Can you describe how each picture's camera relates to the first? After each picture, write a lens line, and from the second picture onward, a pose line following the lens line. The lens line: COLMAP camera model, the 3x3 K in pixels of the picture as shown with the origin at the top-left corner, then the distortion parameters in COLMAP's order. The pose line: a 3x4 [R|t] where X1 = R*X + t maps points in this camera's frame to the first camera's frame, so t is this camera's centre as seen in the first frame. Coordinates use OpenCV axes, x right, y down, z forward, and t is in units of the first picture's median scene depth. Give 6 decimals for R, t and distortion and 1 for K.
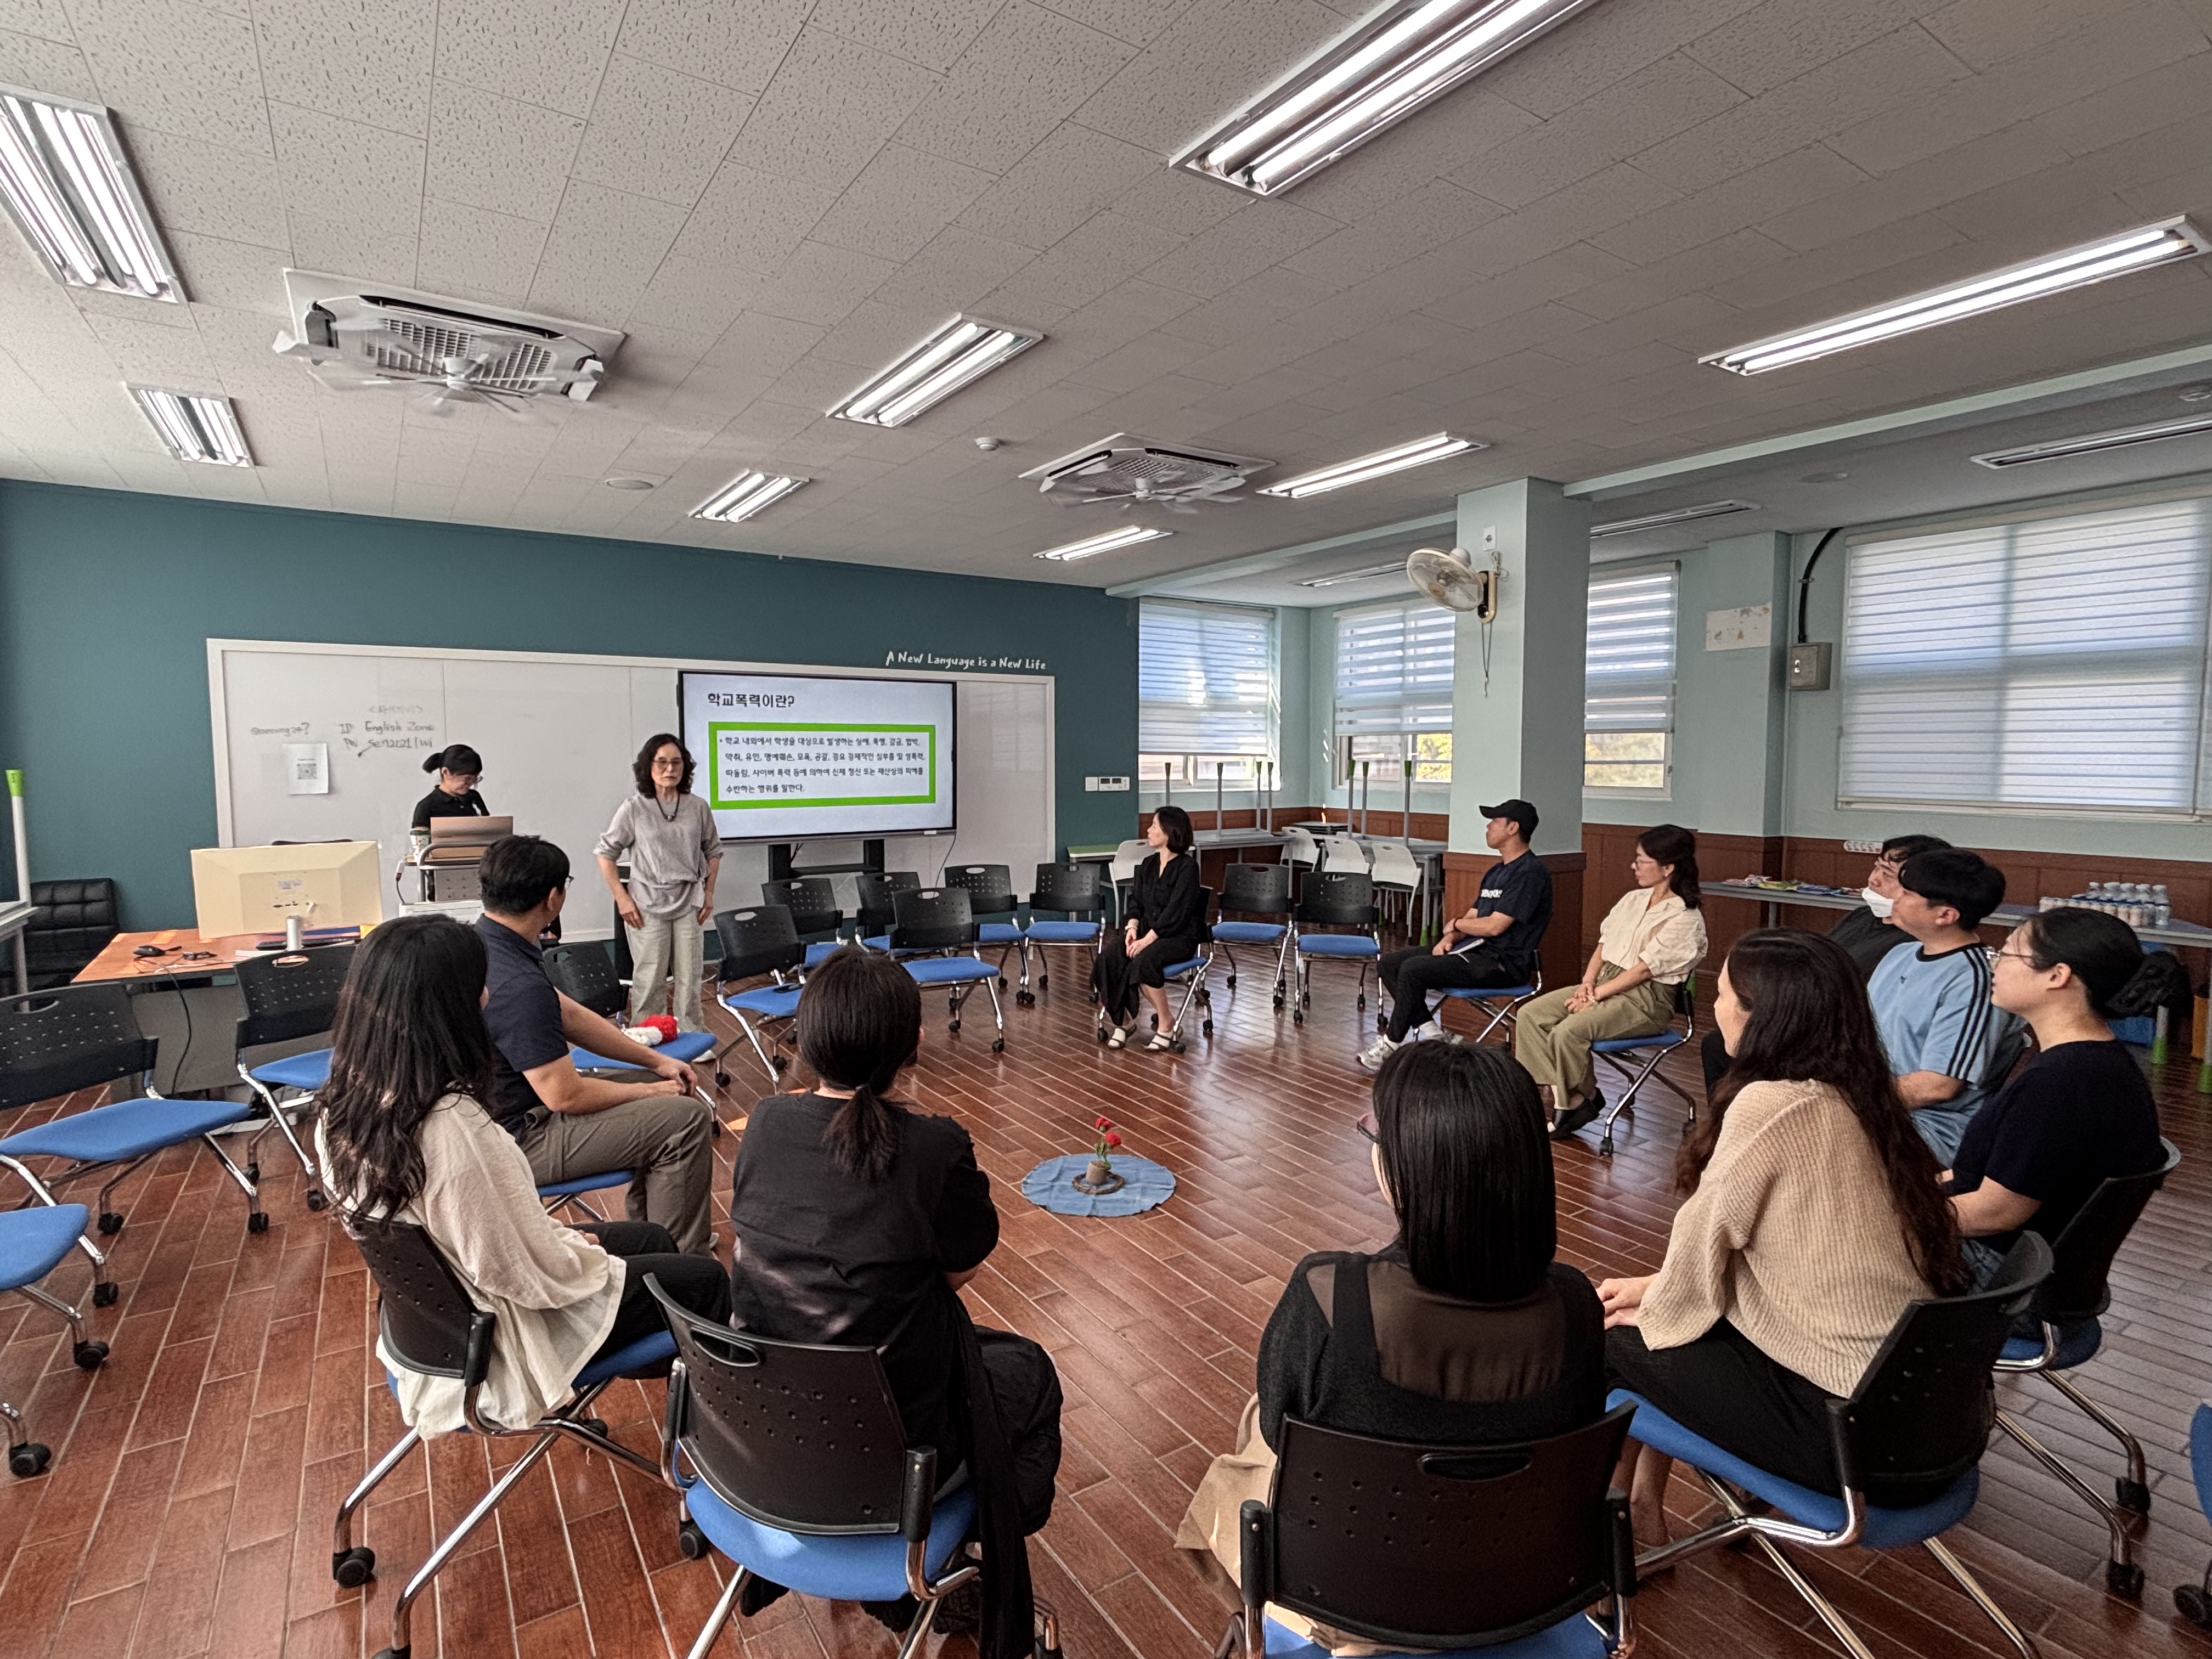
lens RADIAL K [[1081.2, 0, 1099.7], [0, 1081.2, 831.6], [0, 0, 1]] dist [0.001148, -0.001325]
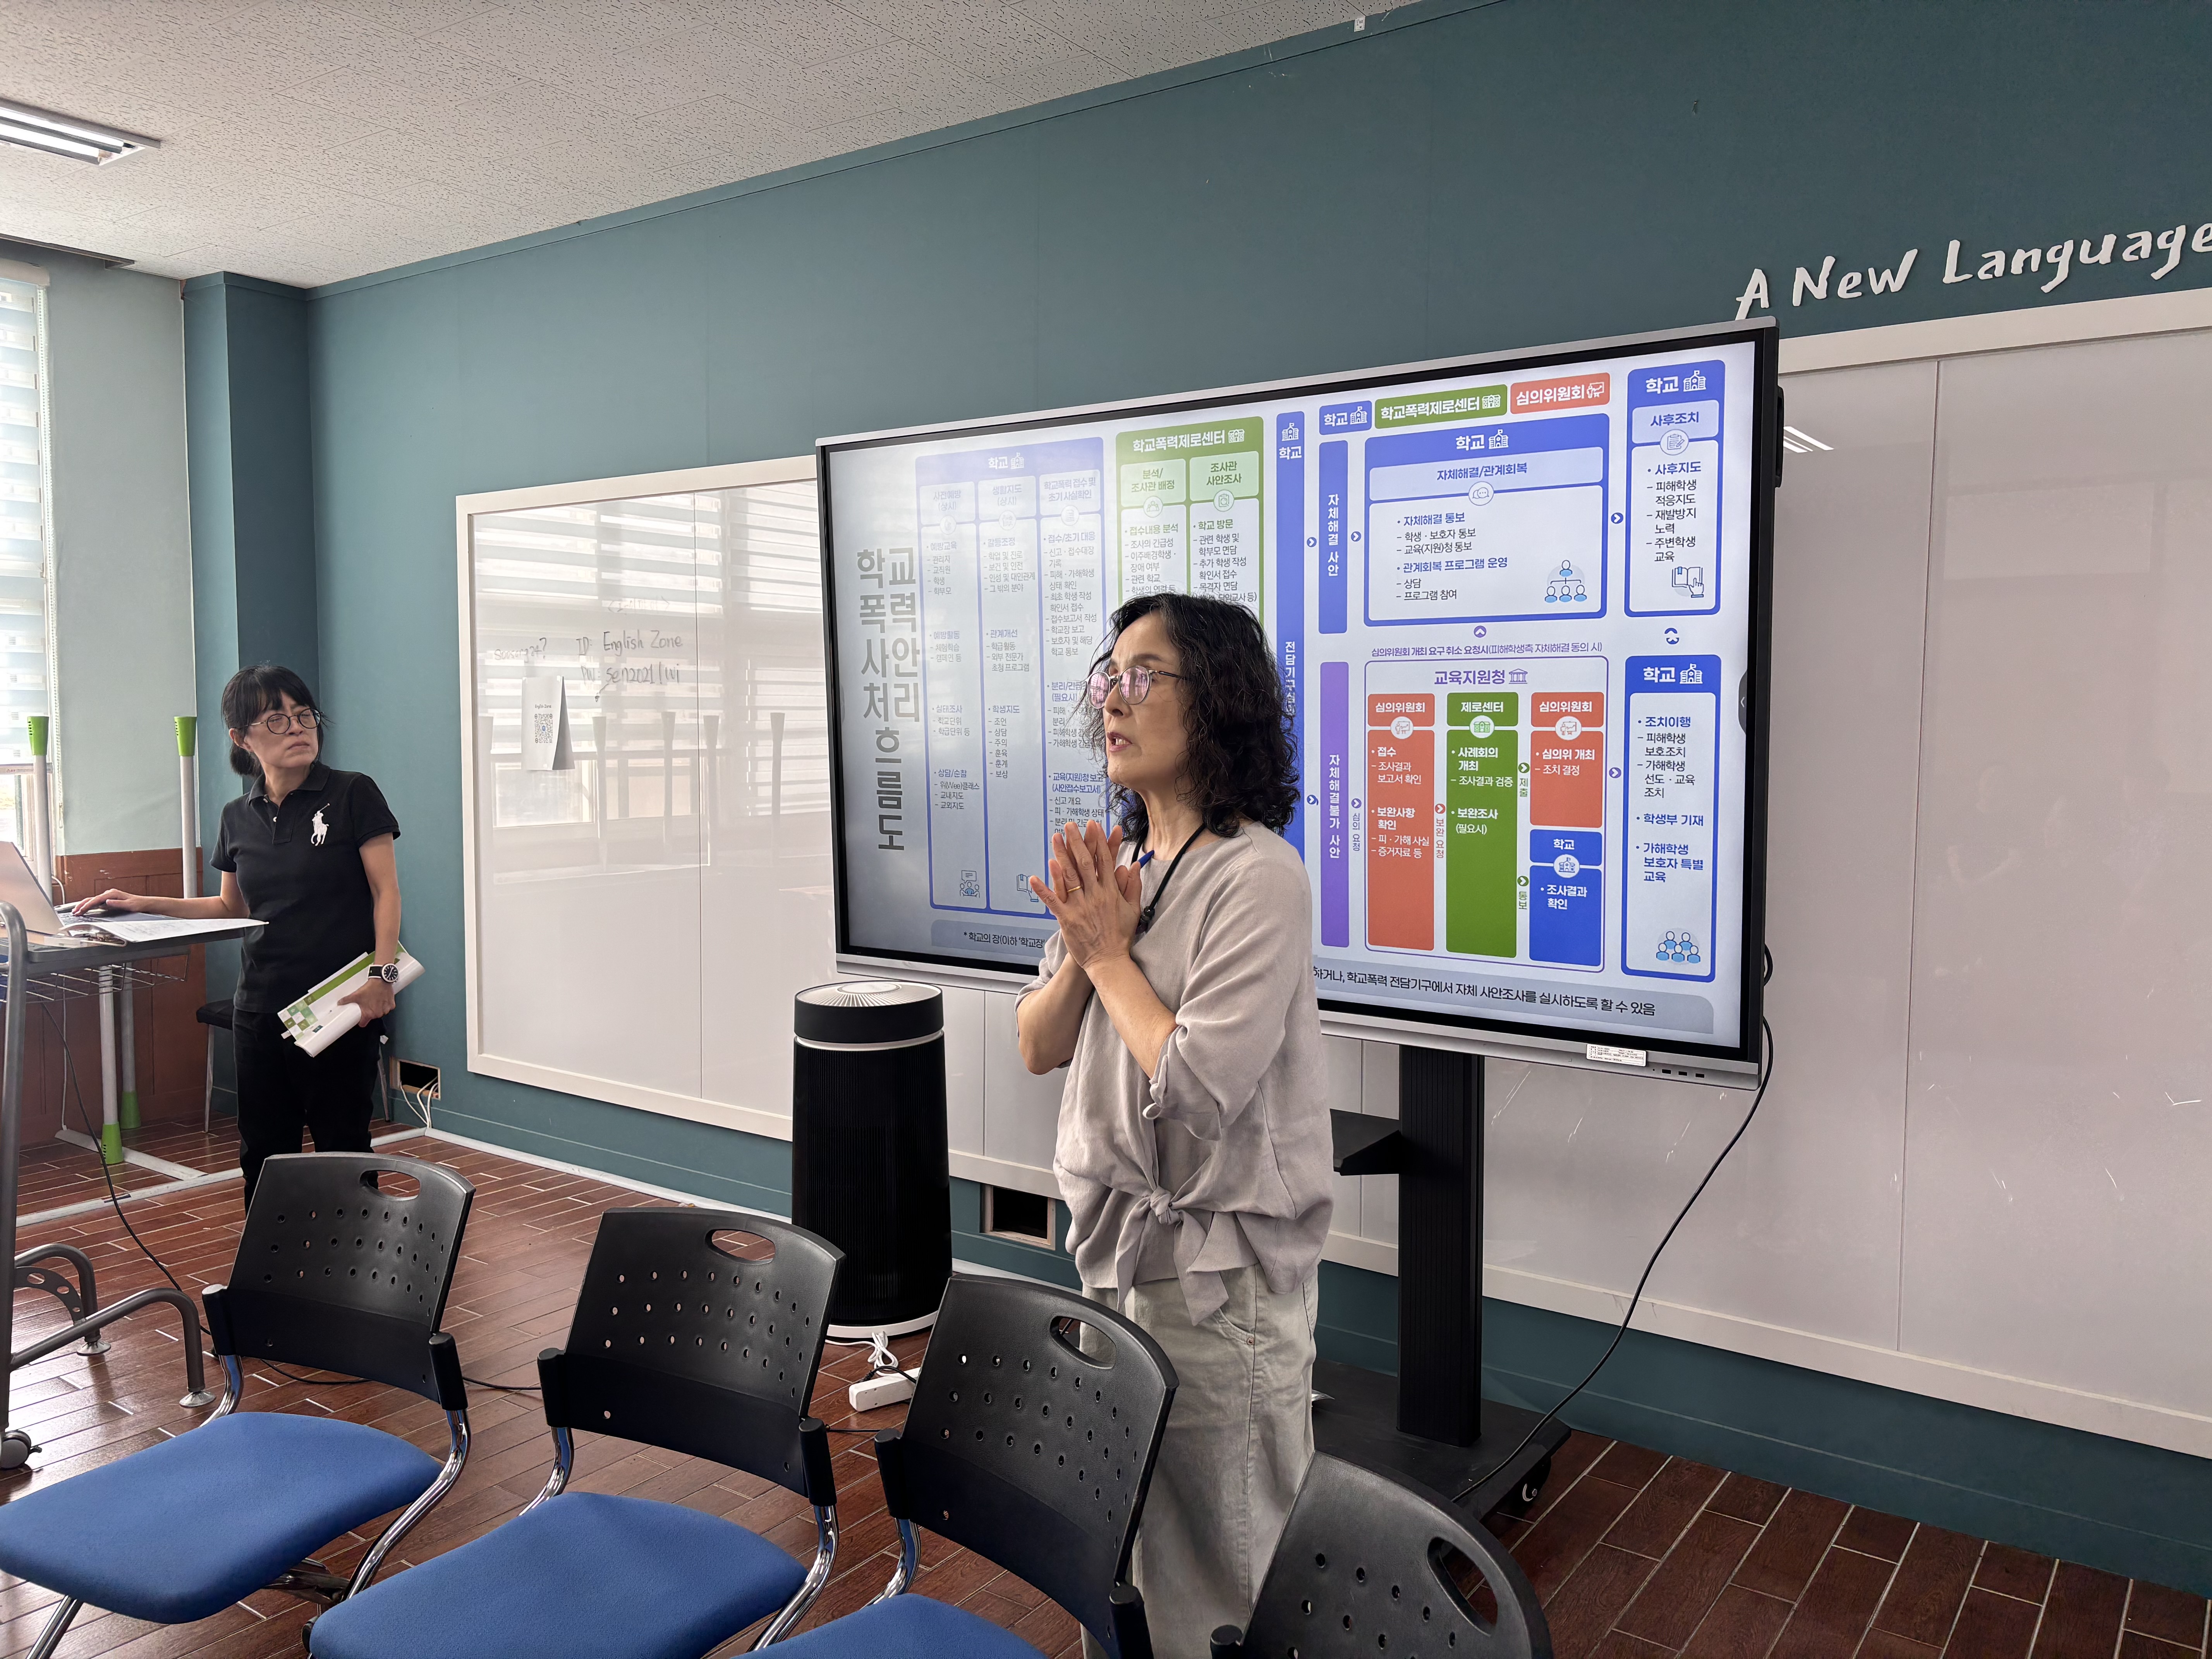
lens RADIAL K [[1674.2, 0, 1106.0], [0, 1674.2, 829.5], [0, 0, 1]] dist [0.034148, -0.033508]
pose [[0.358034, 0.073994, -0.930772, 0.131551], [-0.072267, 0.996061, 0.051386, -0.059576], [0.930908, 0.048866, 0.361971, 0.852995]]
